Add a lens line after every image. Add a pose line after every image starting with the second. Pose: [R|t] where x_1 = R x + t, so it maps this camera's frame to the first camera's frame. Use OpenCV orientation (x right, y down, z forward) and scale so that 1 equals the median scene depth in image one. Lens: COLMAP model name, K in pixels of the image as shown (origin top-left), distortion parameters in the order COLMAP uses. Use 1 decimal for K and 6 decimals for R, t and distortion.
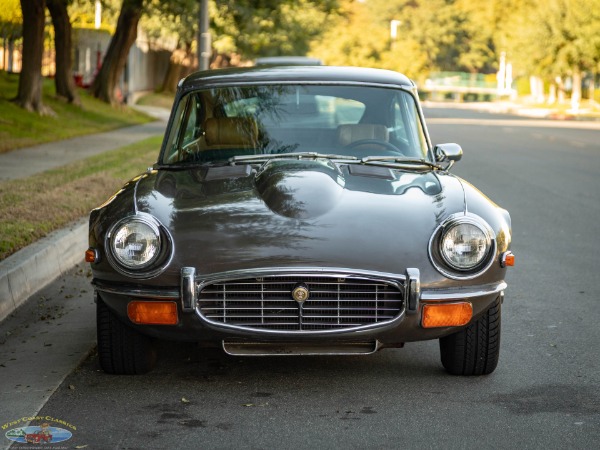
lens RADIAL K [[1906.7, 0, 300.0], [0, 1906.7, 225.0], [0, 0, 1]] dist [0.056272, 3.153664]
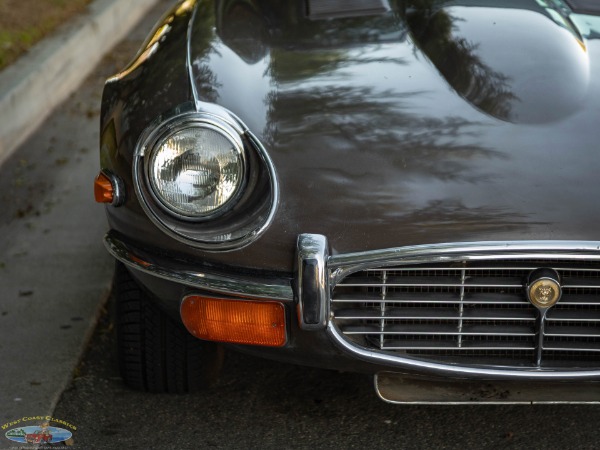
lens RADIAL K [[1871.9, 0, 301.5], [0, 1871.9, 203.7], [0, 0, 1]] dist [0.163062, -0.173500]
pose [[0.999922, 0.010224, 0.007125, -0.061866], [-0.011003, 0.992753, 0.119665, -0.039953], [-0.005850, -0.119735, 0.992789, 0.513398]]
